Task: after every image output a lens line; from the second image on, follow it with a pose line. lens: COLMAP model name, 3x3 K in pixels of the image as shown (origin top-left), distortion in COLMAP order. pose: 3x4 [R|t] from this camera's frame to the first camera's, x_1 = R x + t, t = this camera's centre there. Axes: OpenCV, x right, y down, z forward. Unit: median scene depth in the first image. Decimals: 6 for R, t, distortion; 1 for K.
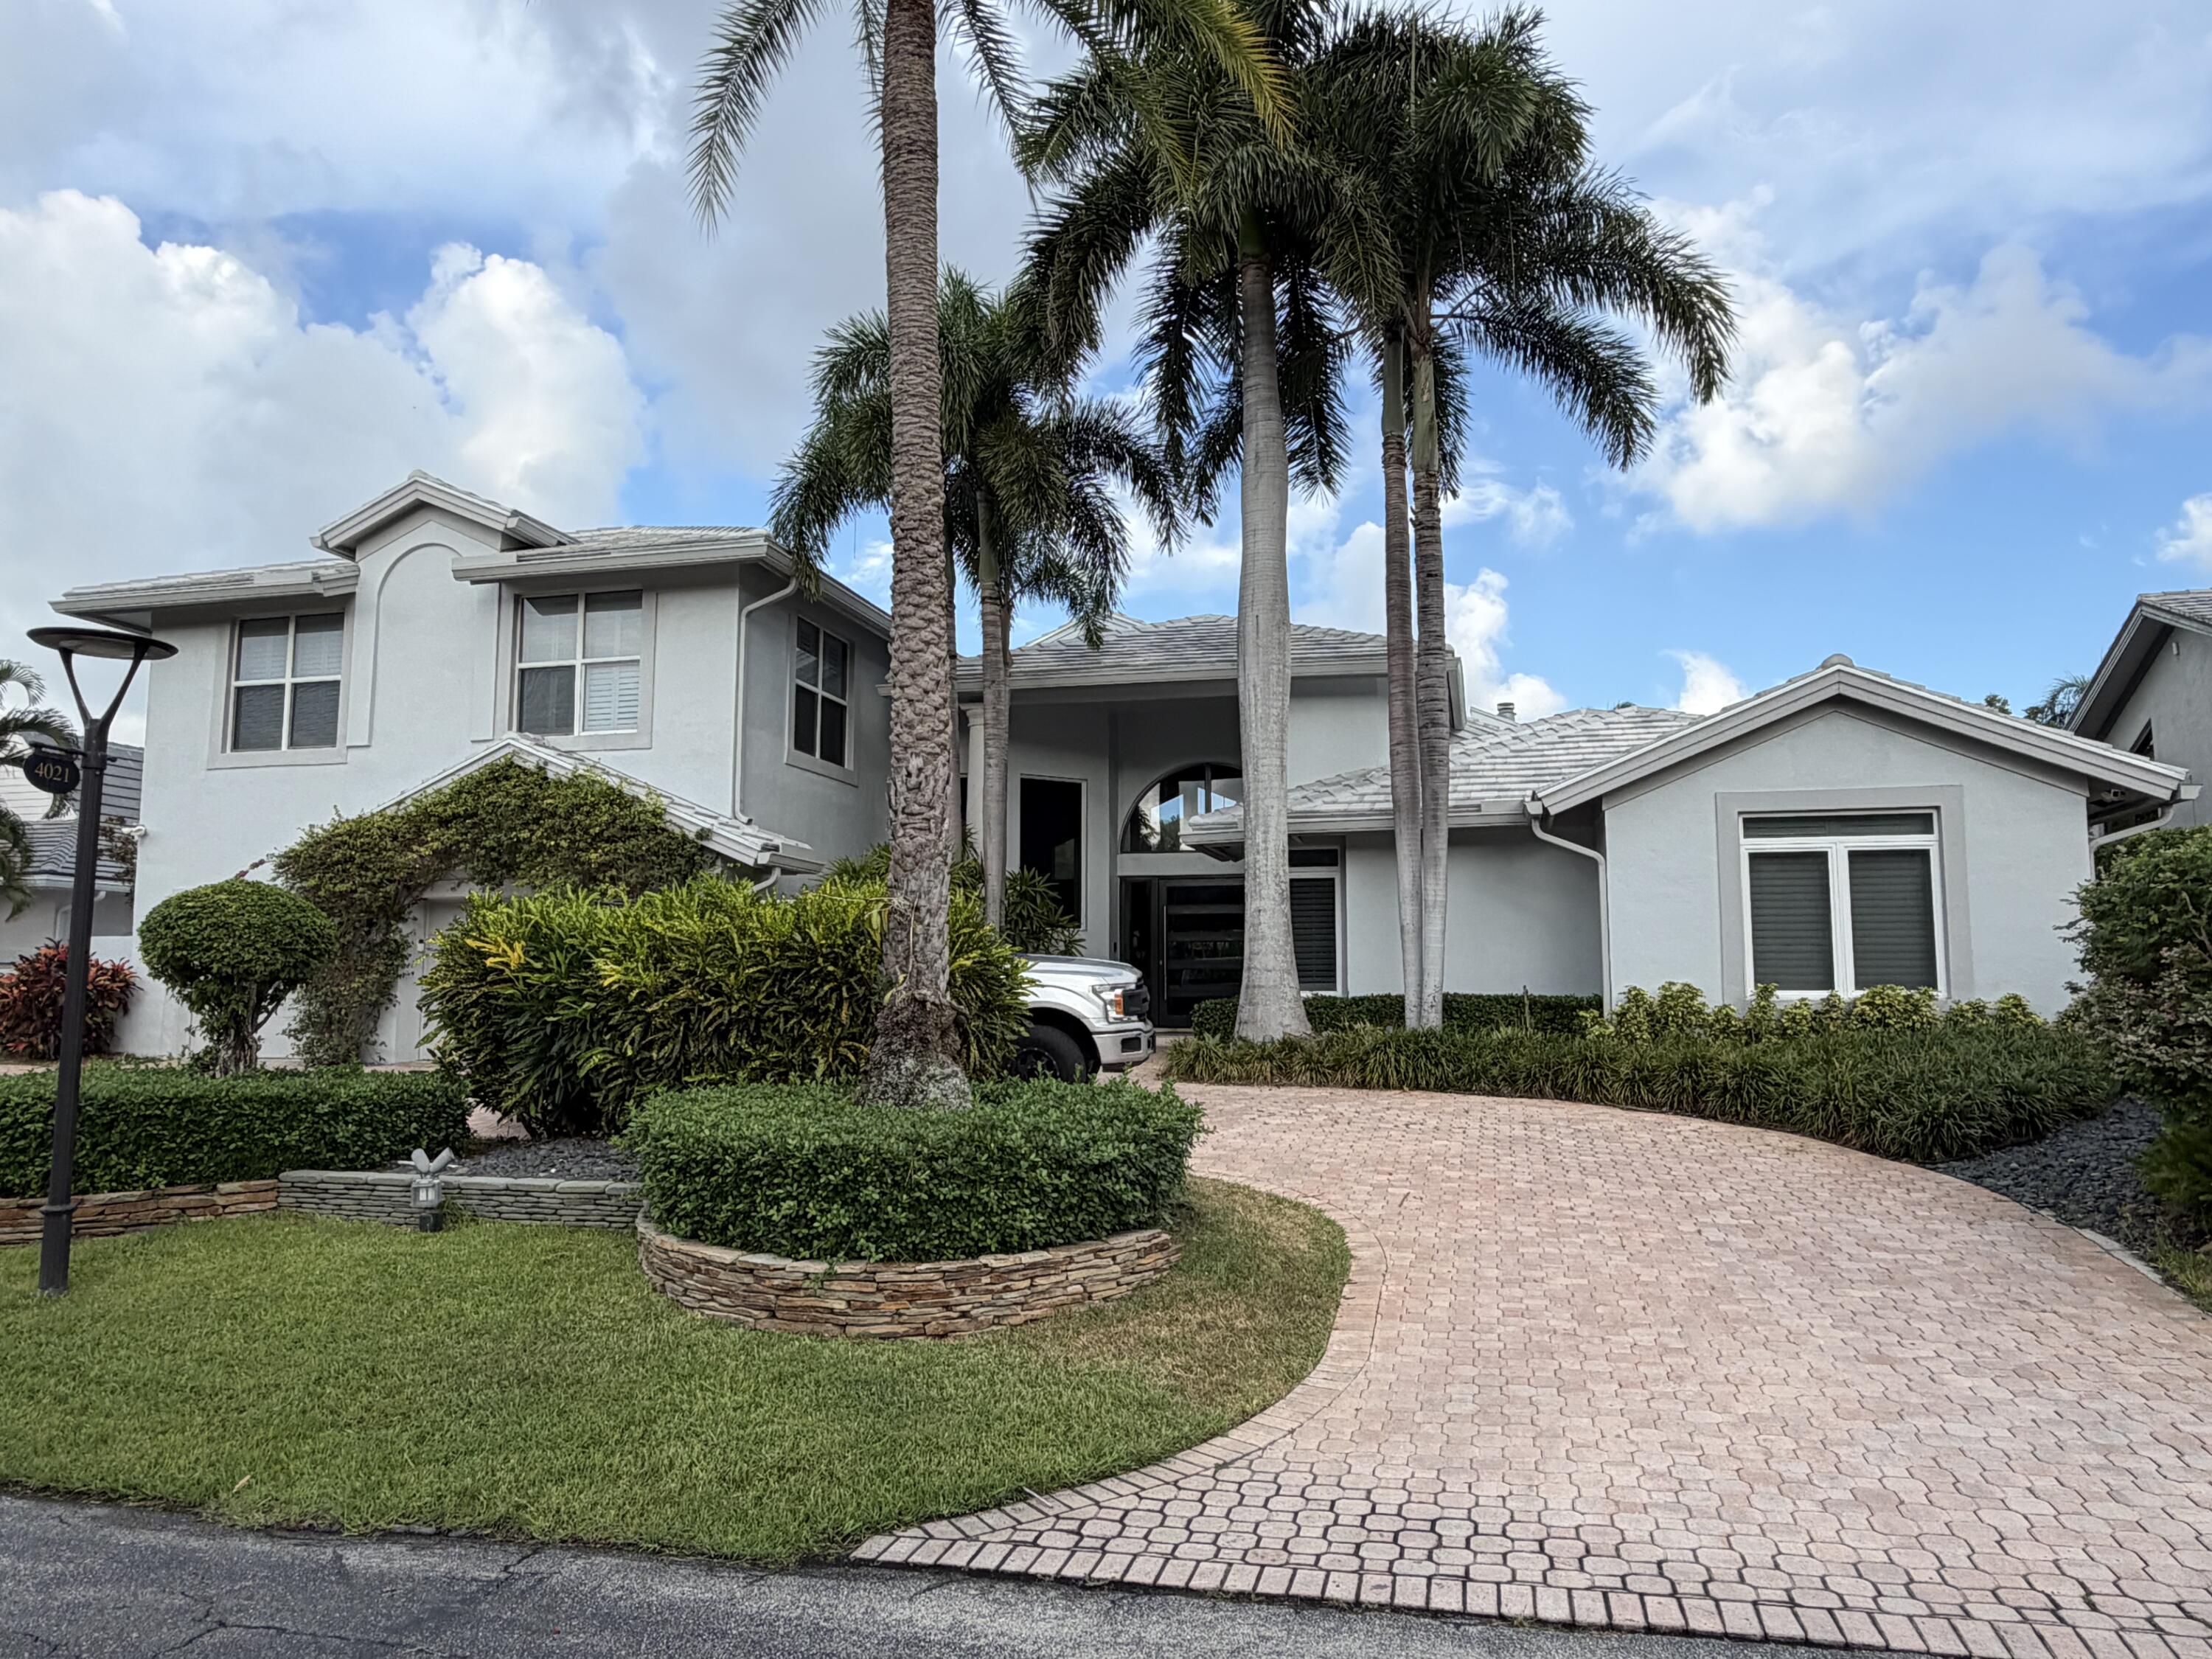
lens RADIAL K [[1474.8, 0, 1103.8], [0, 1474.8, 831.1], [0, 0, 1]] dist [-0.001394, 0.002590]
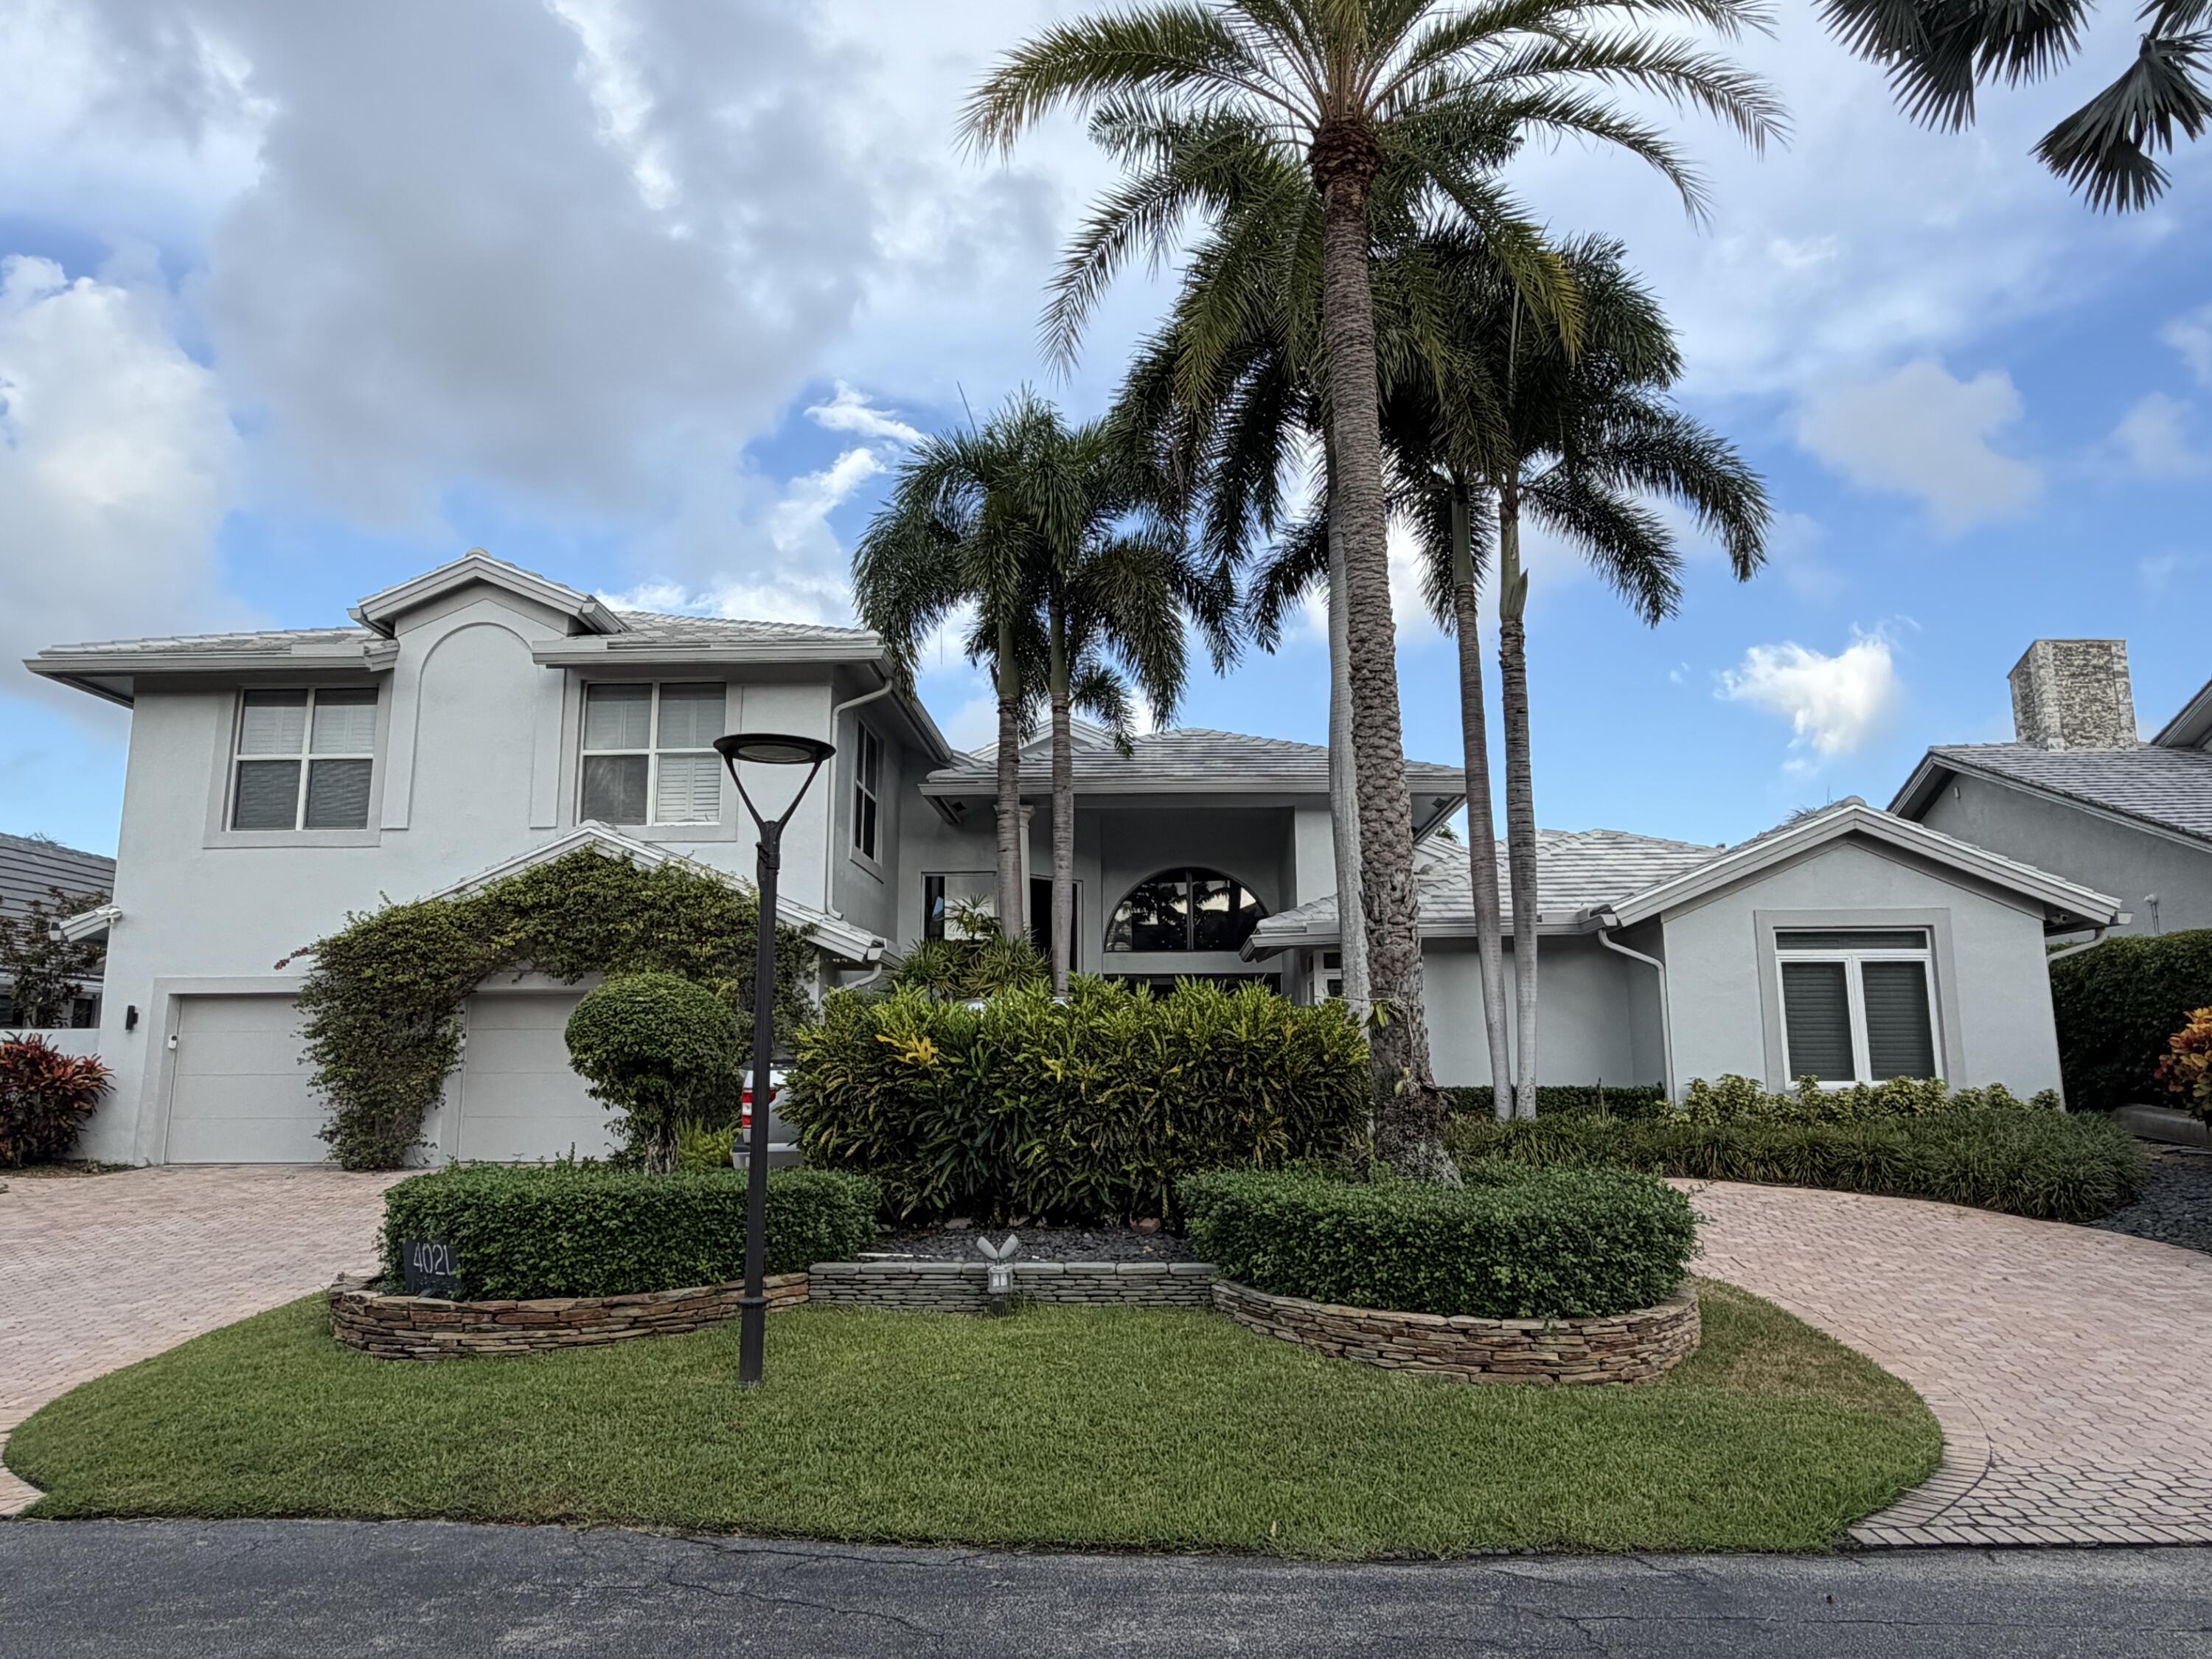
lens RADIAL K [[1474.8, 0, 1113.3], [0, 1474.8, 827.7], [0, 0, 1]] dist [-0.001394, 0.002590]
pose [[0.977169, 0.031920, 0.210054, -0.321940], [-0.017880, 0.997497, -0.068404, -0.002112], [-0.211712, 0.063087, 0.975294, -0.030750]]
